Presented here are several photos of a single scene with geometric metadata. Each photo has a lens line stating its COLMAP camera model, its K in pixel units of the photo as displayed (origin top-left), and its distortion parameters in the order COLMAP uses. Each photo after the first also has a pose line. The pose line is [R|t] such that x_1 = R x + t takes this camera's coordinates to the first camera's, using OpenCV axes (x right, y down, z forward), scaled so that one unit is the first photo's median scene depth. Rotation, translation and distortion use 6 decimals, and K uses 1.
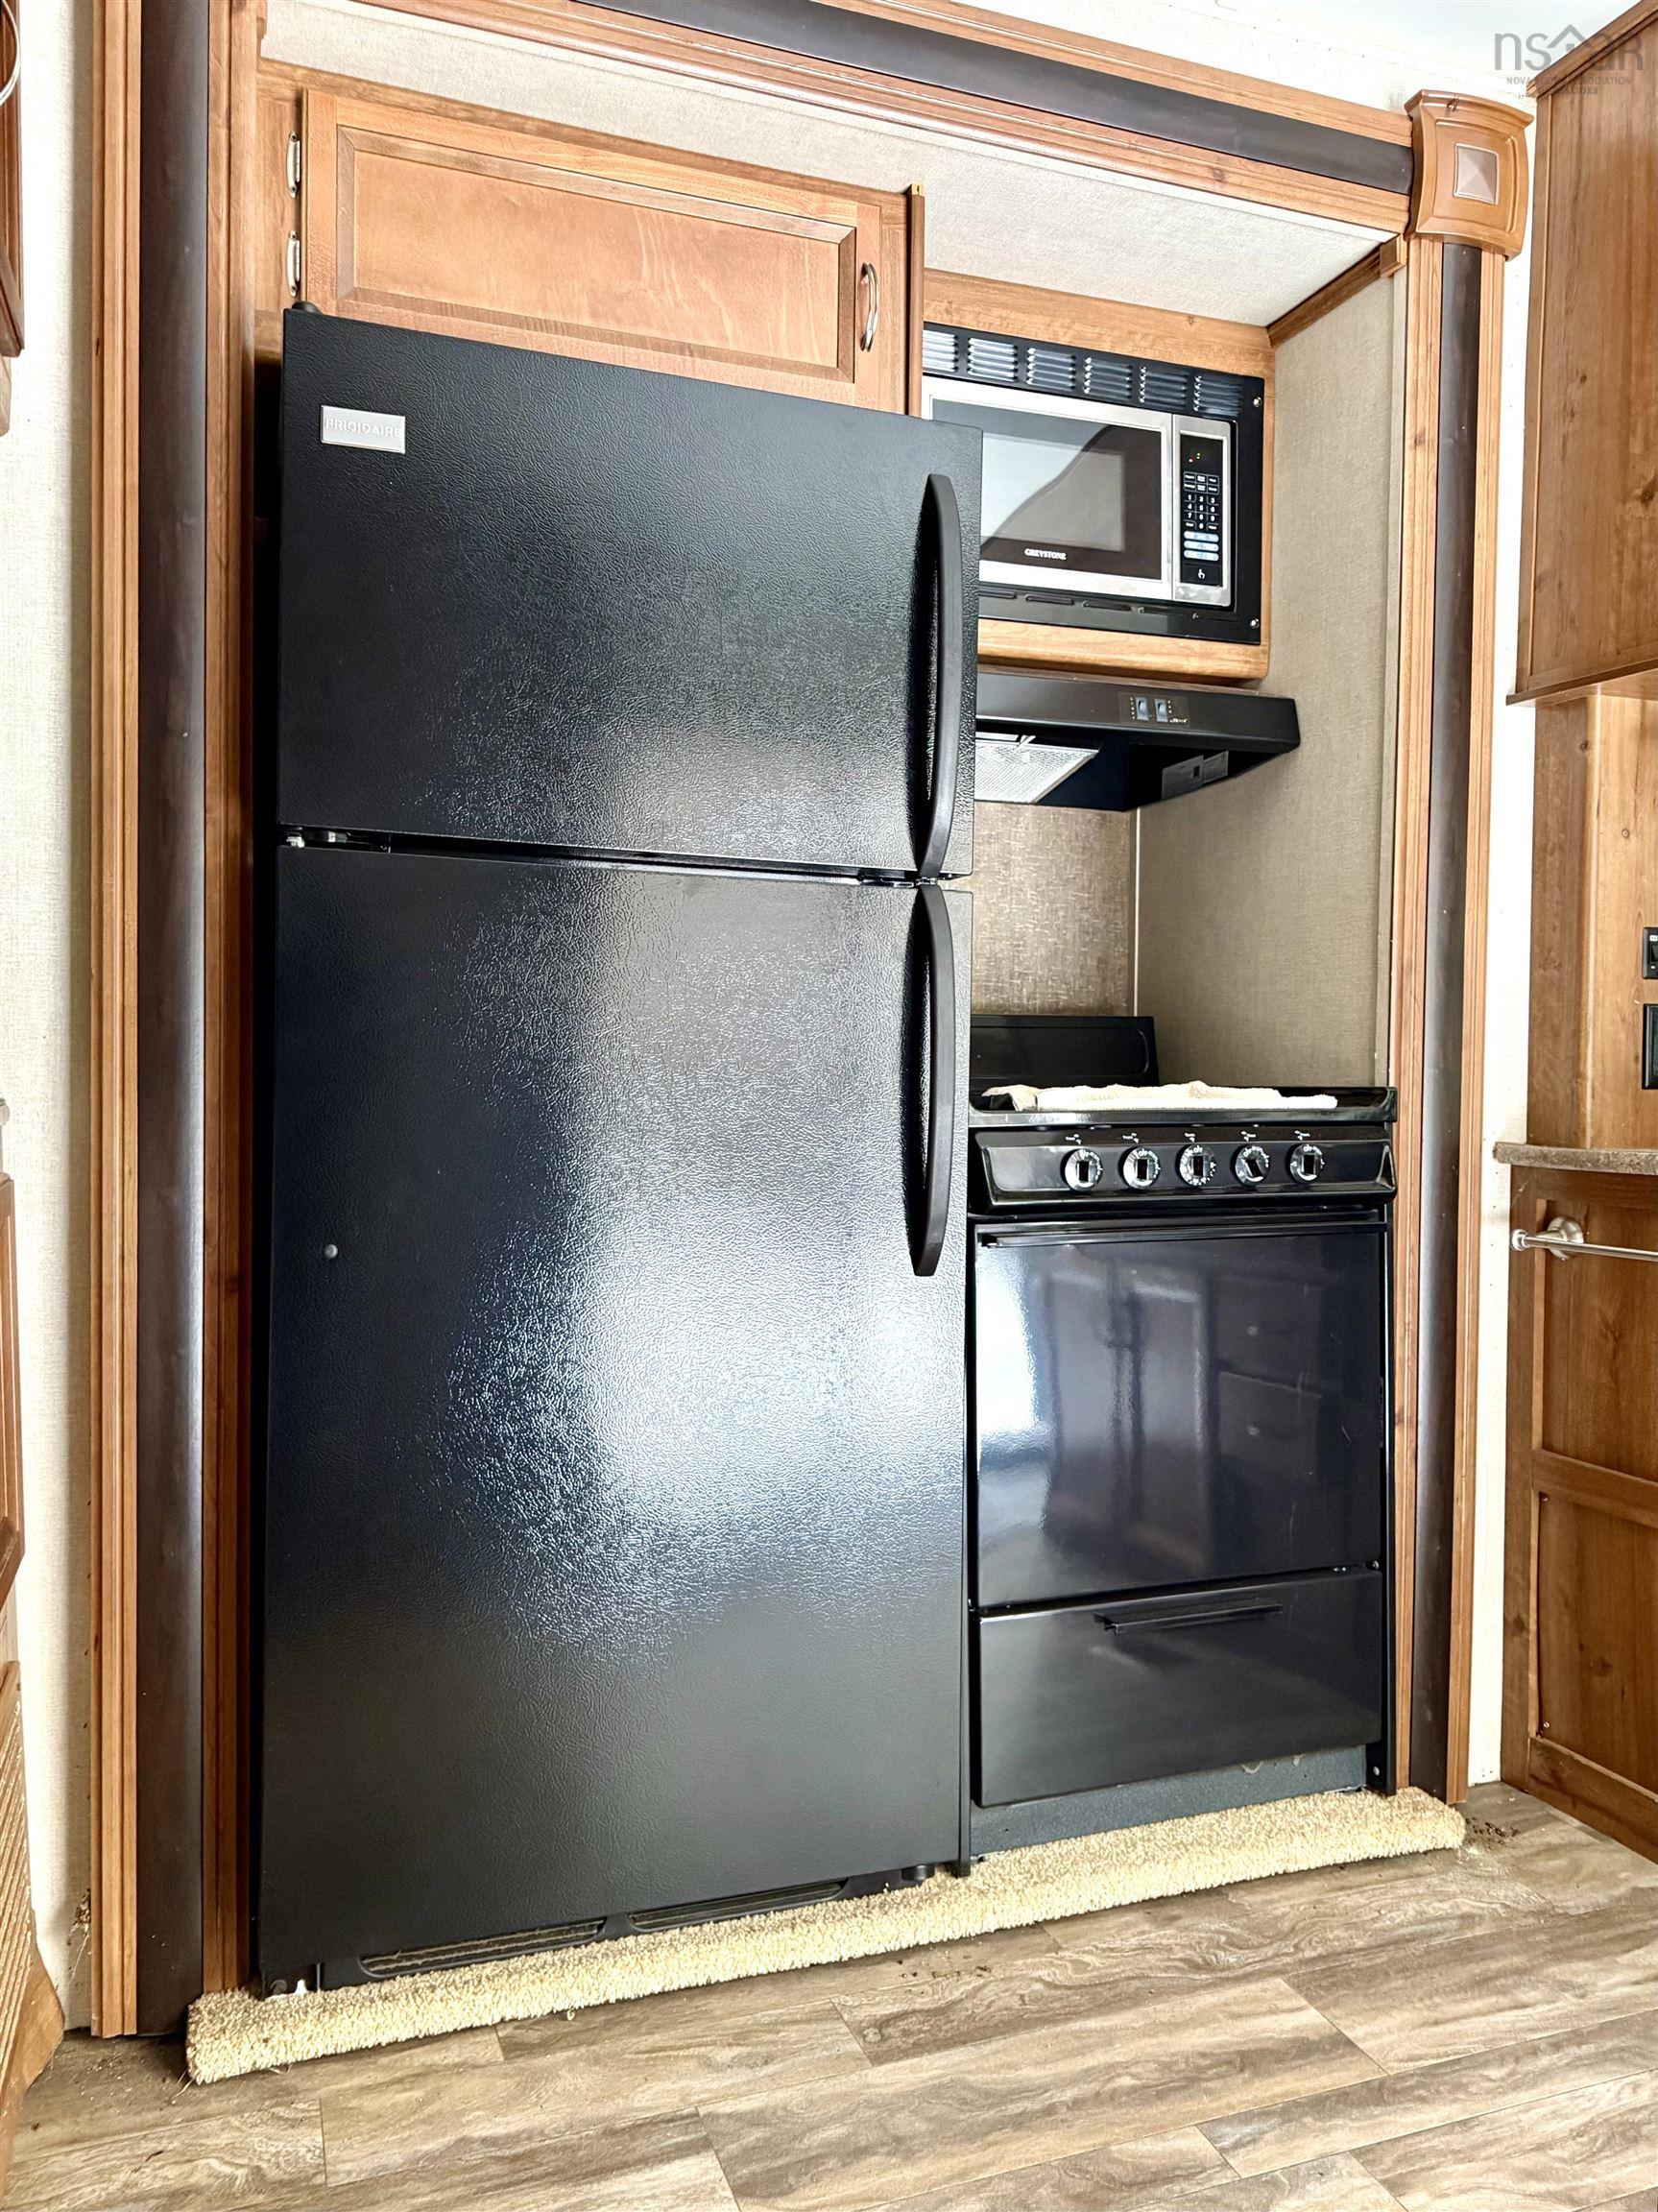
lens RADIAL K [[1629.7, 0, 862.7], [0, 1629.7, 1061.7], [0, 0, 1]] dist [0.009960, -0.006145]
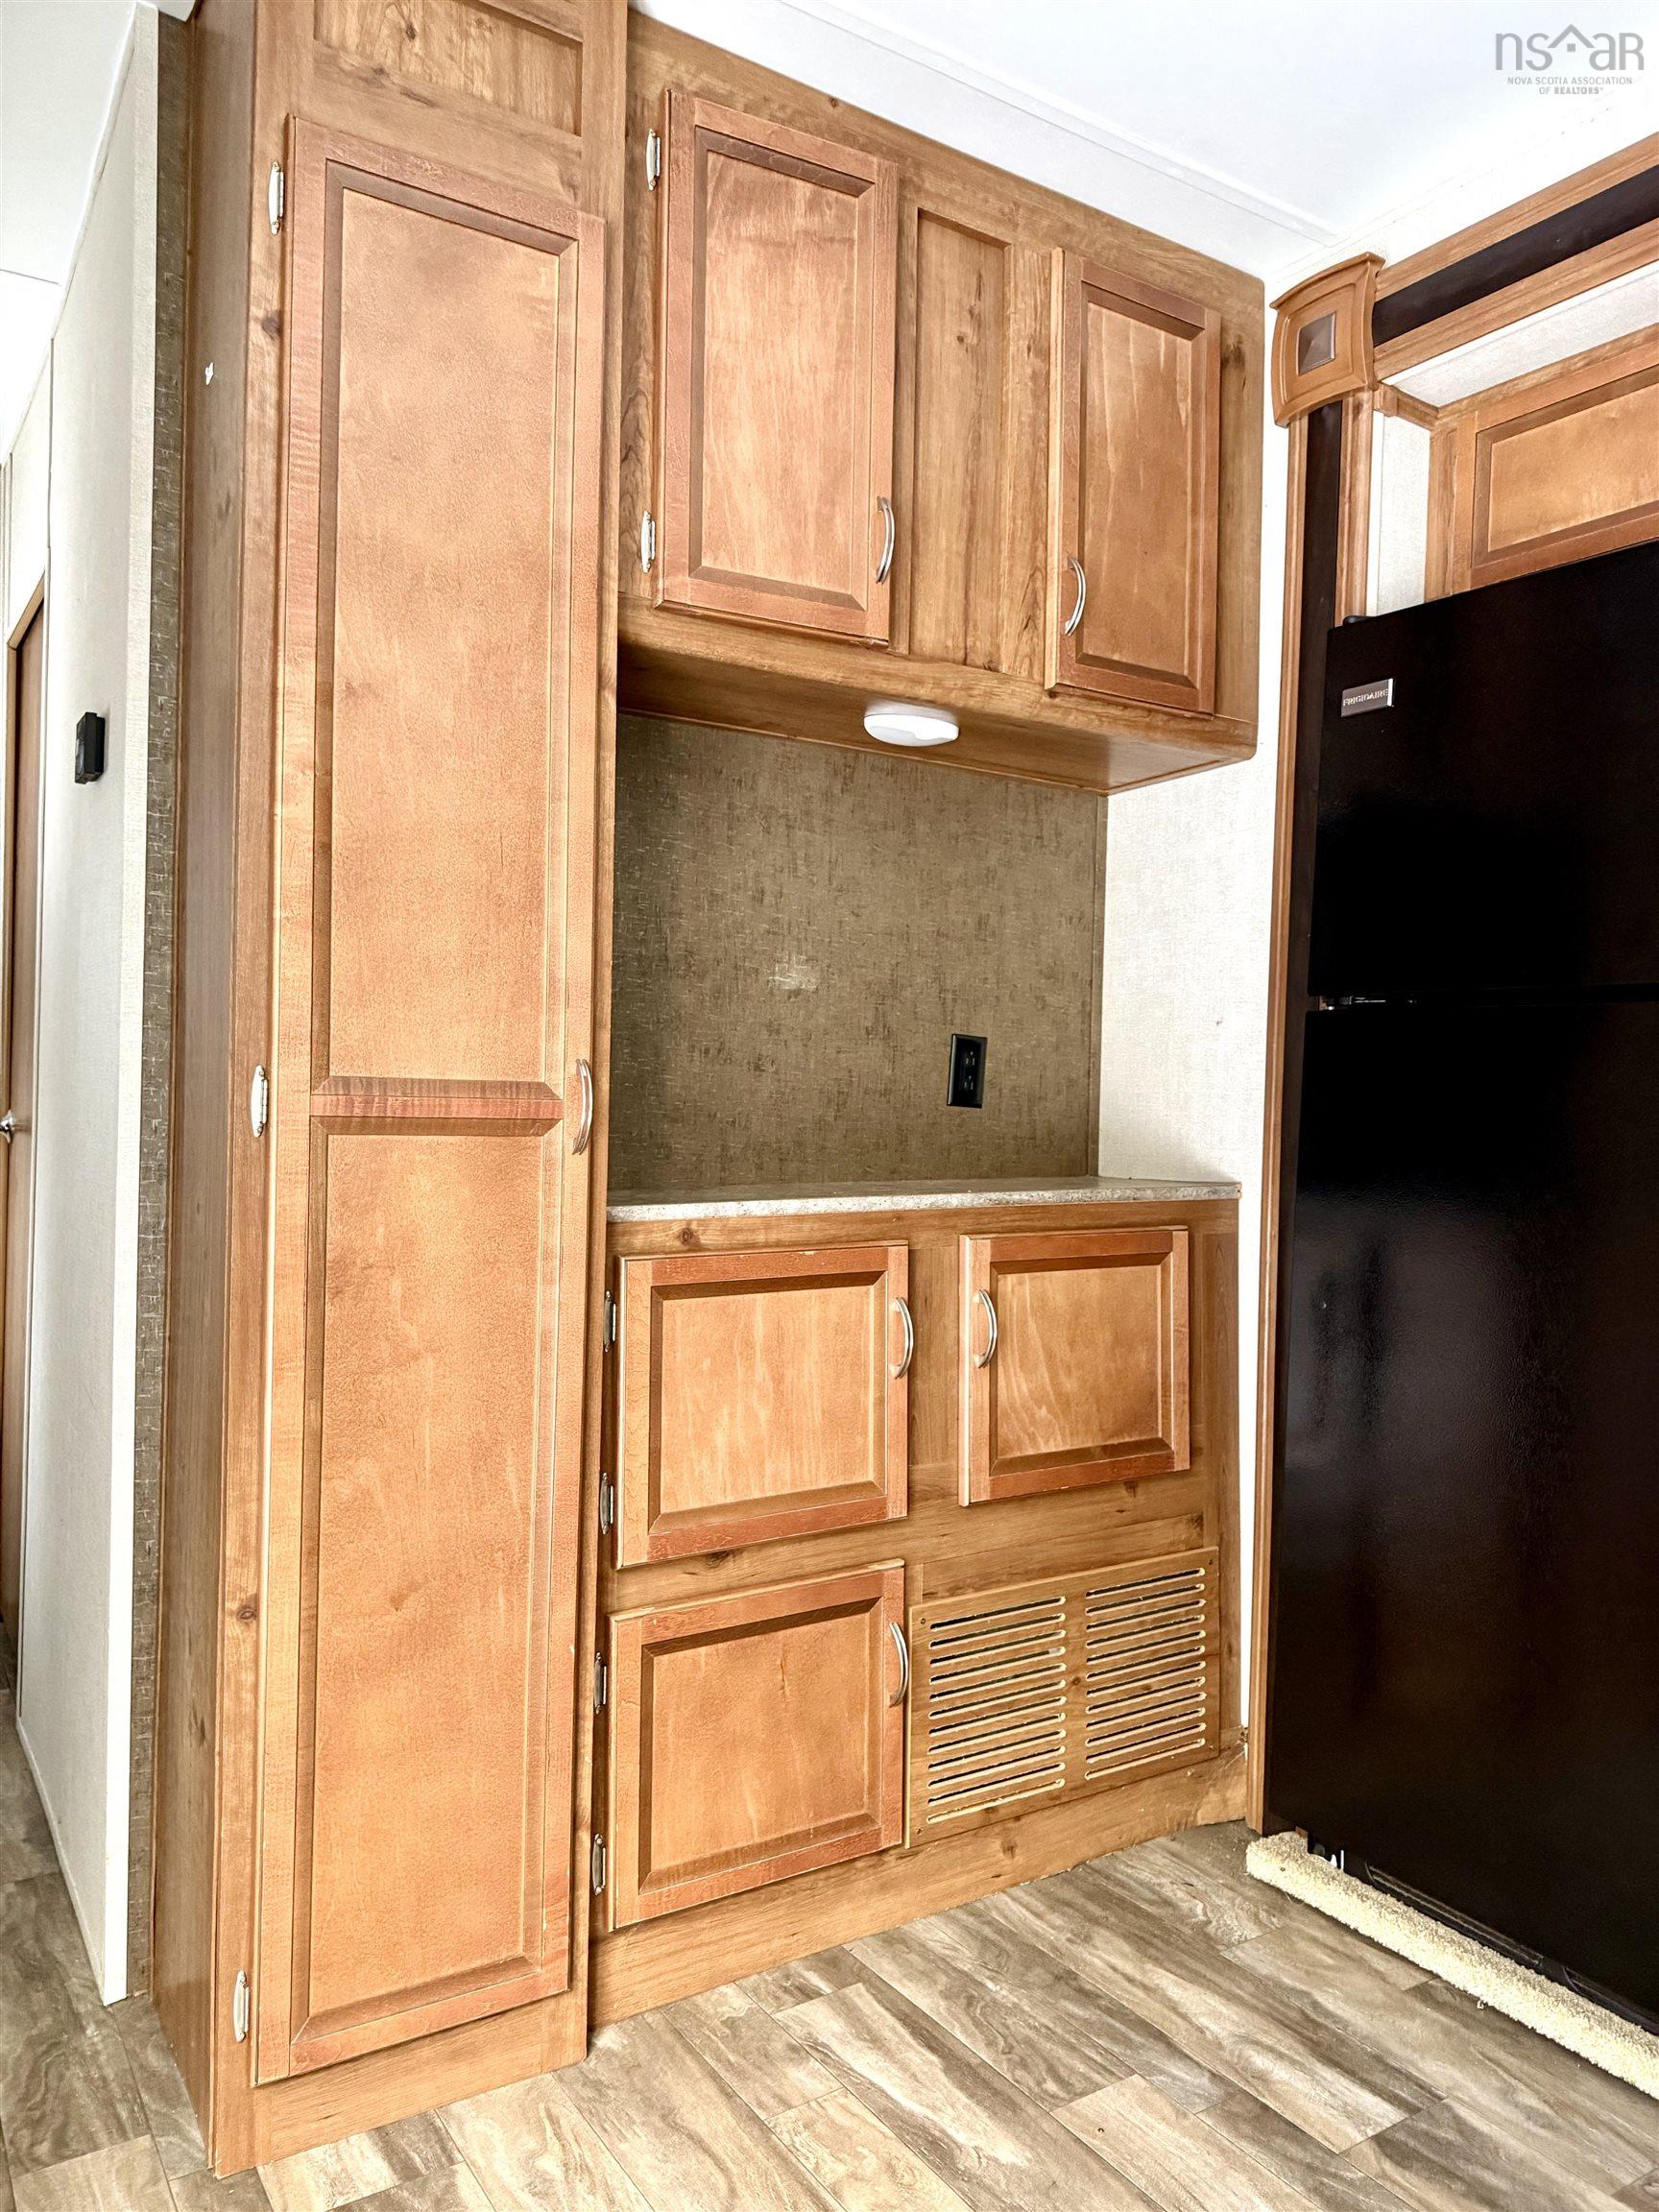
lens RADIAL K [[1559.8, 0, 847.9], [0, 1559.8, 1116.1], [0, 0, 1]] dist [0.042651, -0.052785]
pose [[0.224845, -0.005205, -0.974381, 0.841093], [-0.040523, 0.999071, -0.014687, 0.006416], [0.973552, 0.042787, 0.224425, 0.331265]]
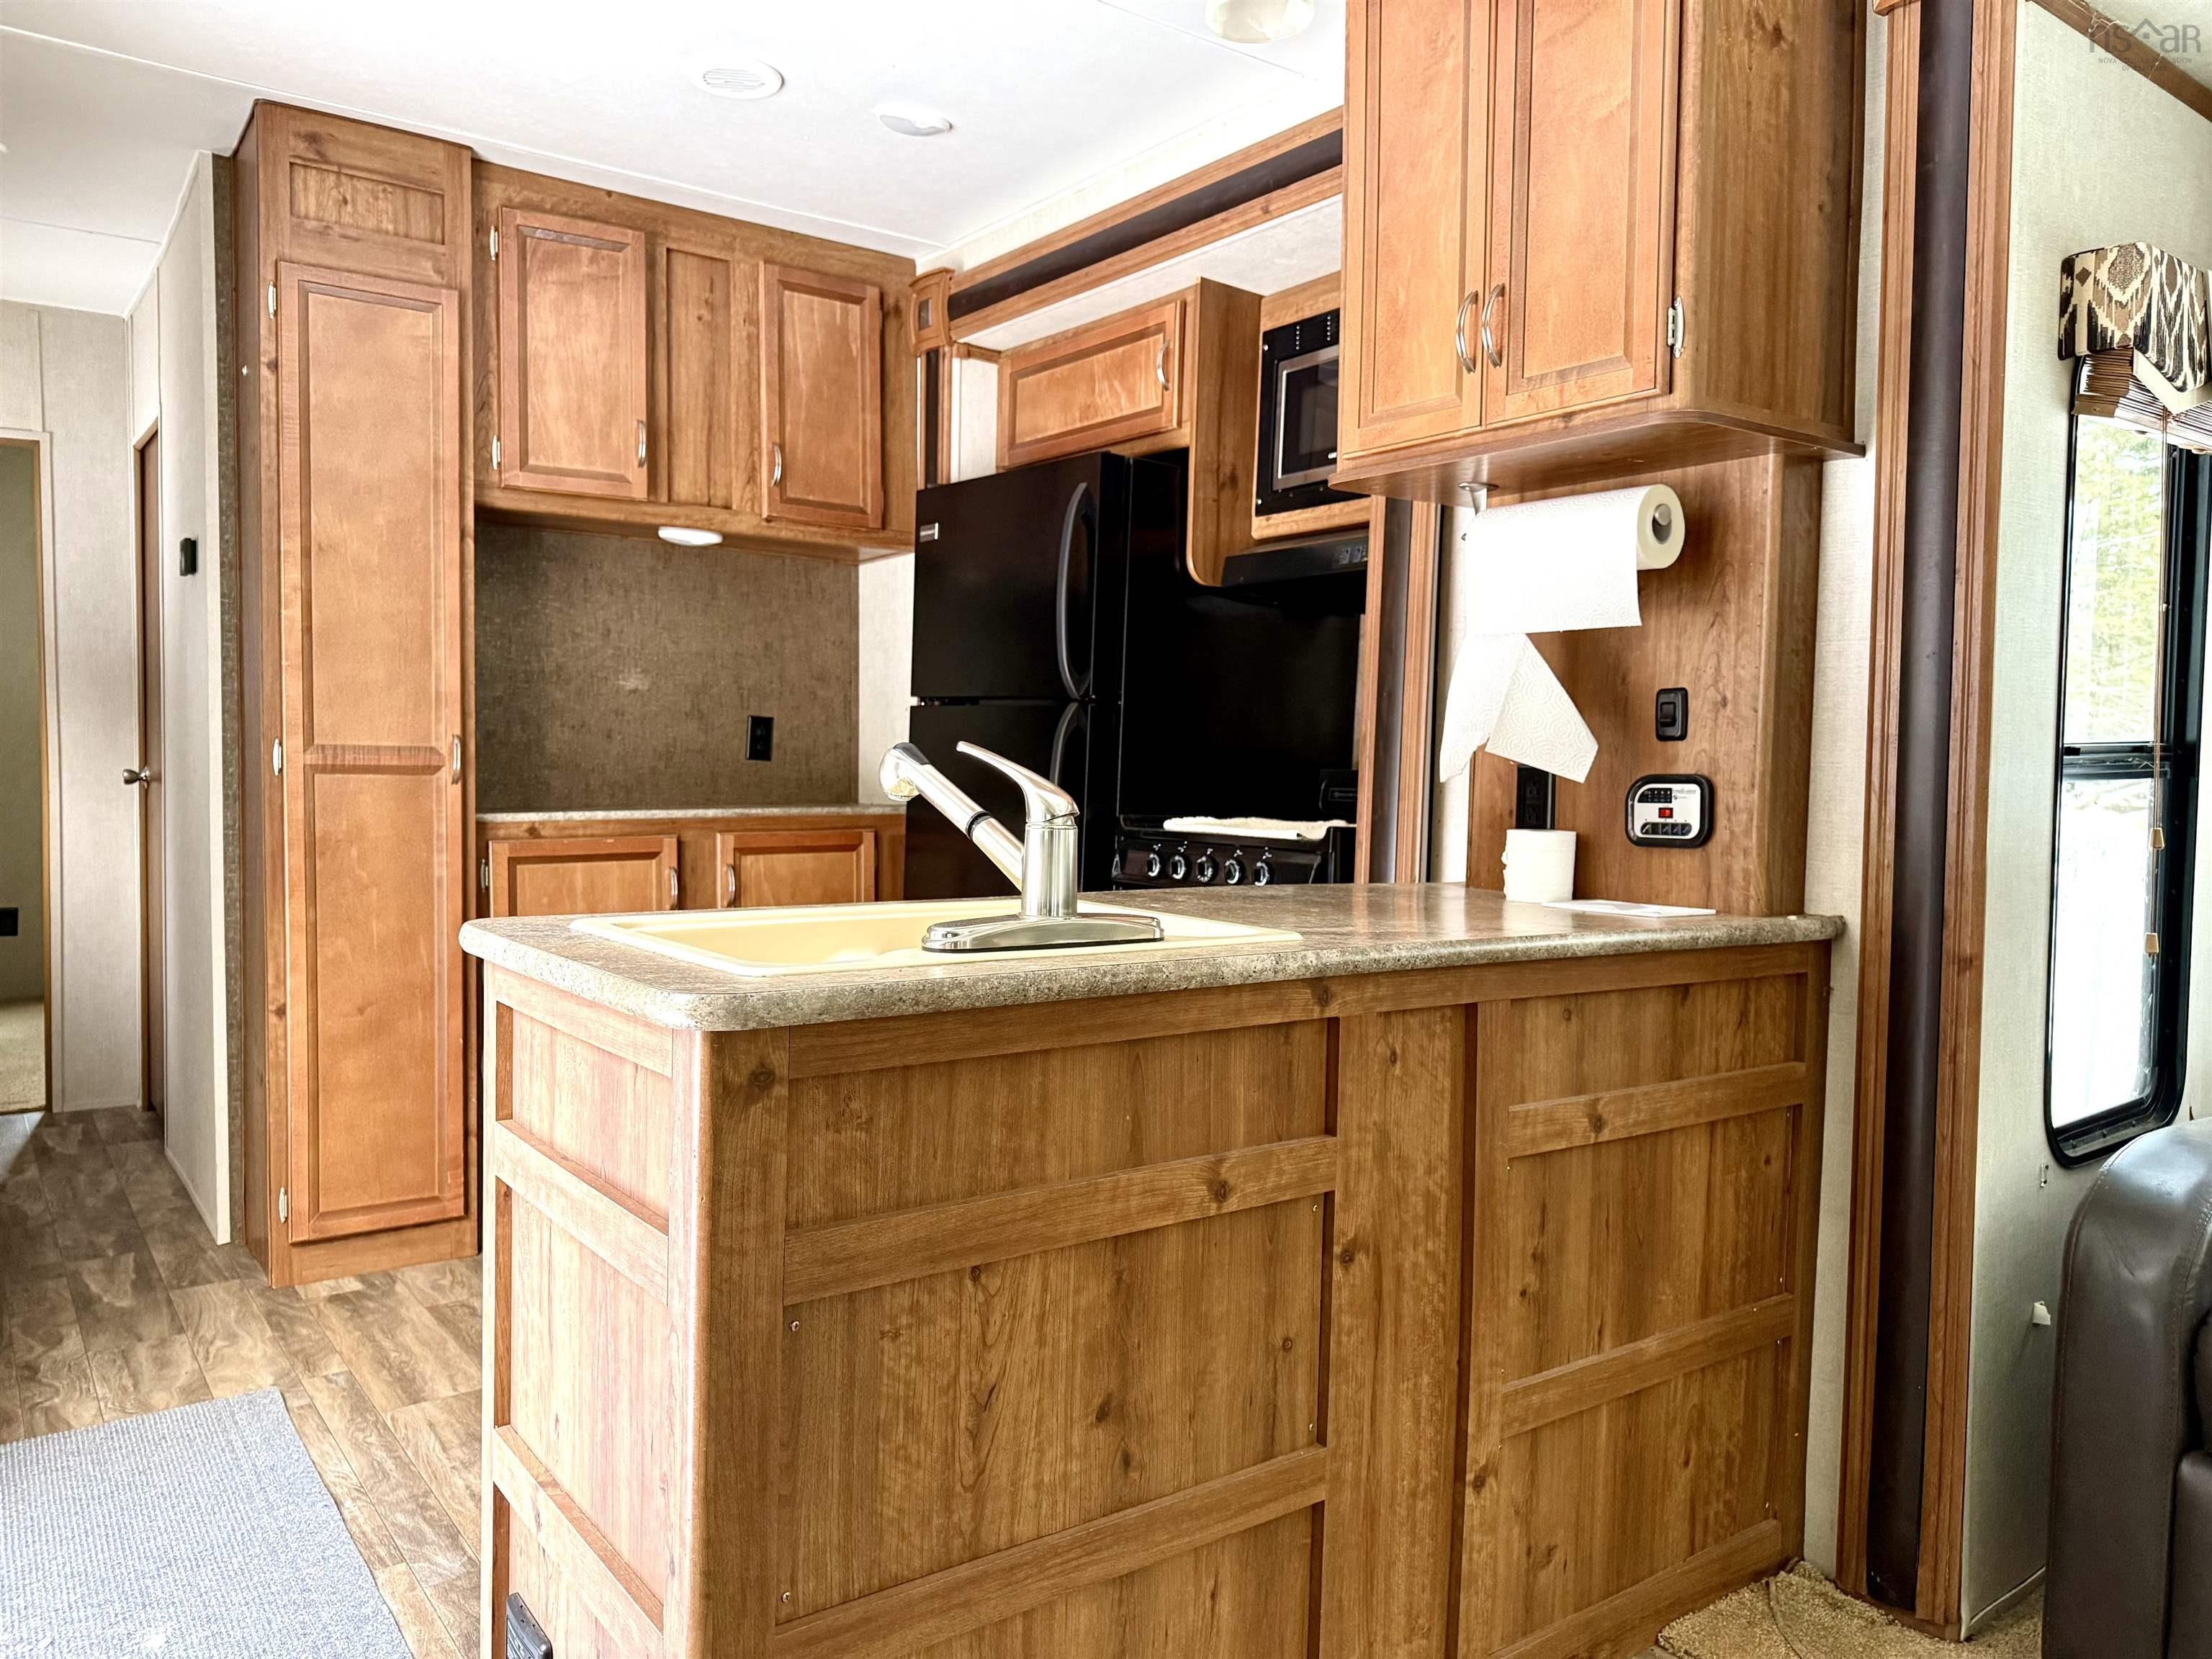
lens RADIAL K [[1559.8, 0, 1113.8], [0, 1559.8, 848.4], [0, 0, 1]] dist [0.042651, -0.052785]
pose [[0.286768, 0.038952, -0.957208, 1.168090], [-0.033882, 0.998960, 0.030500, 0.009087], [0.957401, 0.023686, 0.287790, 0.416512]]
